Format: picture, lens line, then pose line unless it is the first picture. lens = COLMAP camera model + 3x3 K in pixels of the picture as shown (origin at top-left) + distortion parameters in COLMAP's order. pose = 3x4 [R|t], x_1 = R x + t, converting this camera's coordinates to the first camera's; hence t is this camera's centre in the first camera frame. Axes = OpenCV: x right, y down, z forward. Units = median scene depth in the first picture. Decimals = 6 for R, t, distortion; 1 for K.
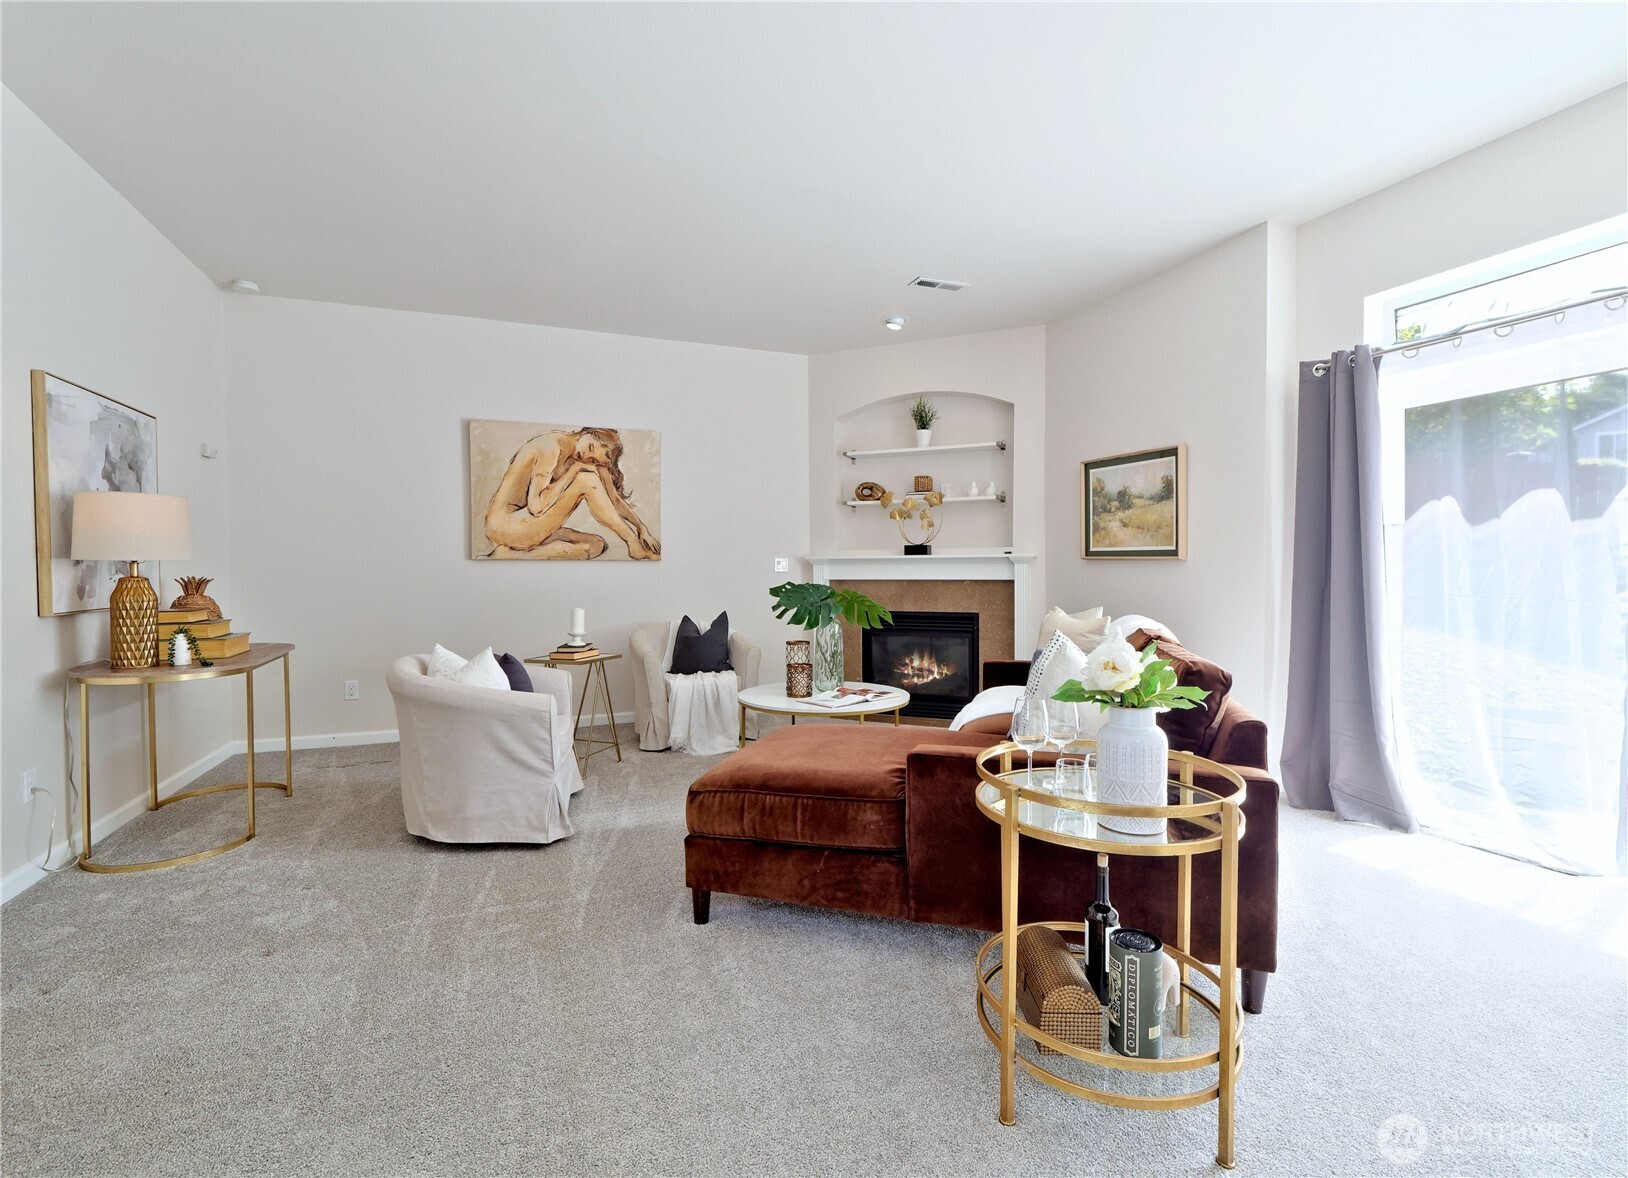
lens RADIAL K [[739.9, 0, 820.4], [0, 739.9, 586.8], [0, 0, 1]] dist [0.008055, -0.000963]
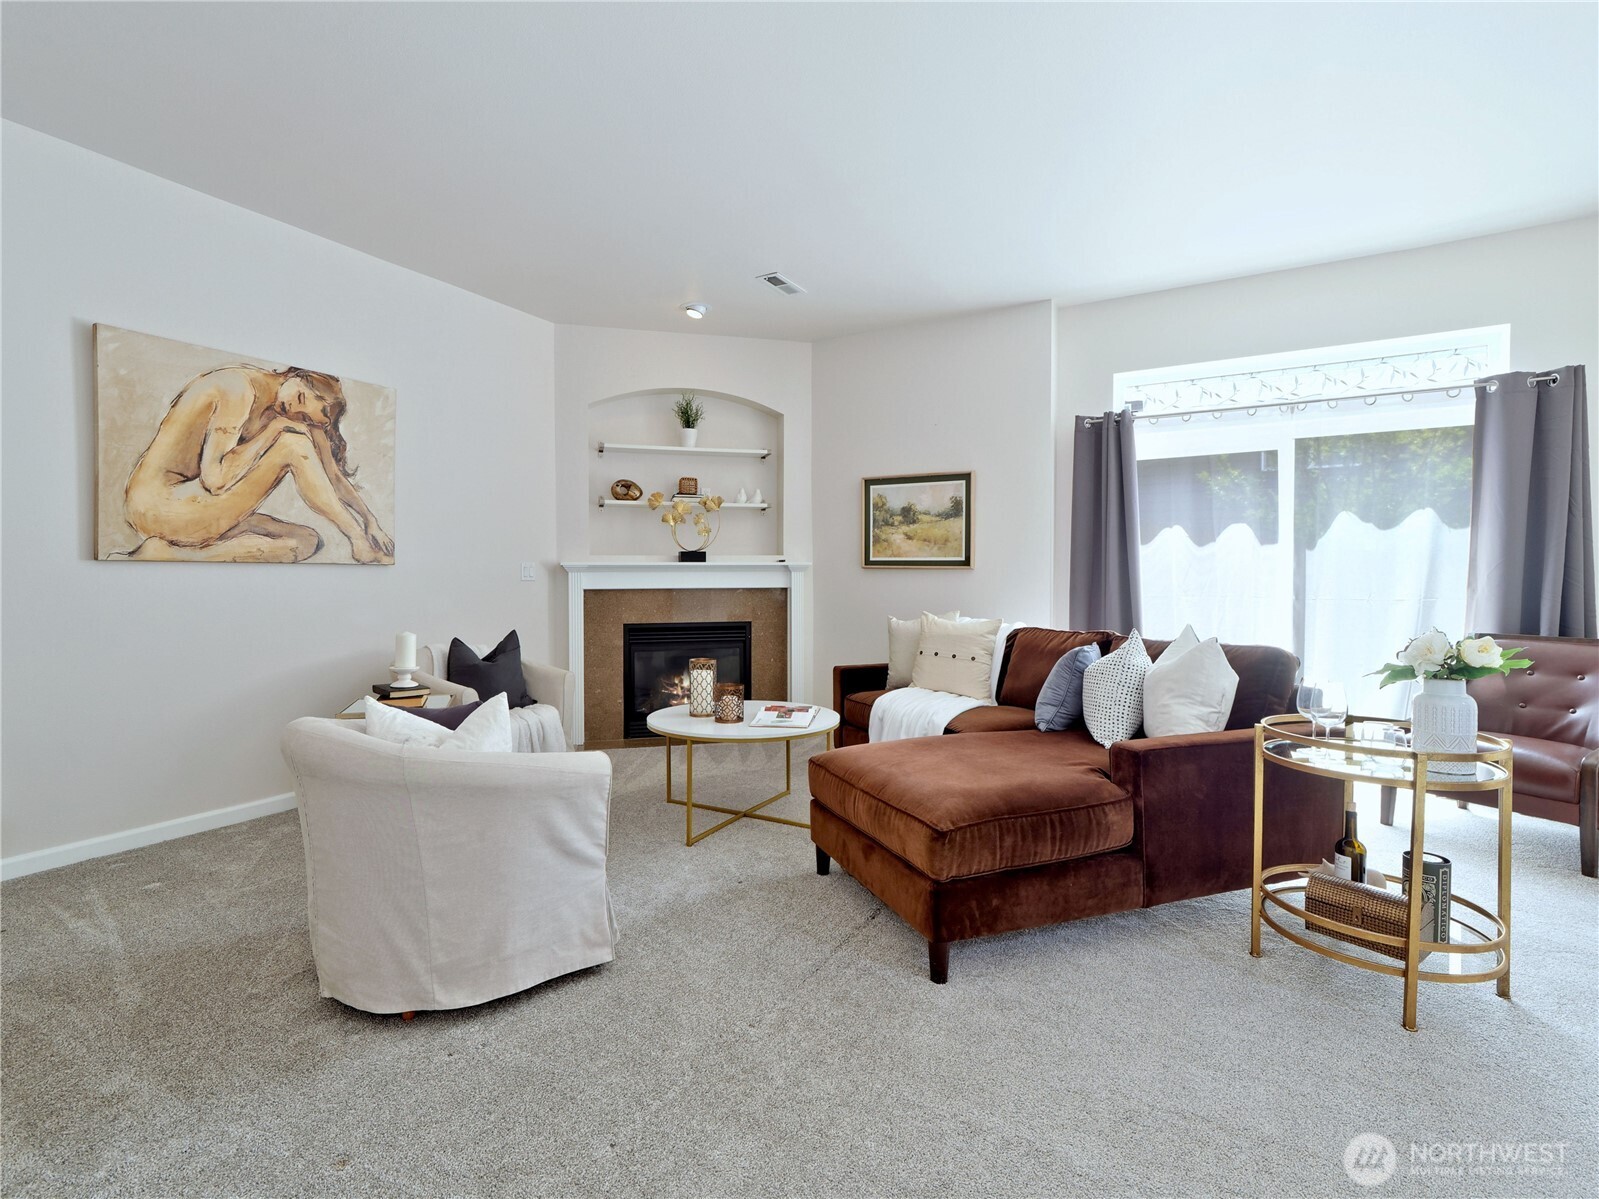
lens RADIAL K [[752.5, 0, 806.3], [0, 752.5, 595.0], [0, 0, 1]] dist [0.005368, -0.003088]
pose [[0.799901, -0.013275, 0.599985, -0.357325], [0.014301, 0.999893, 0.003058, -0.002421], [-0.599962, 0.006134, 0.800005, 0.168548]]
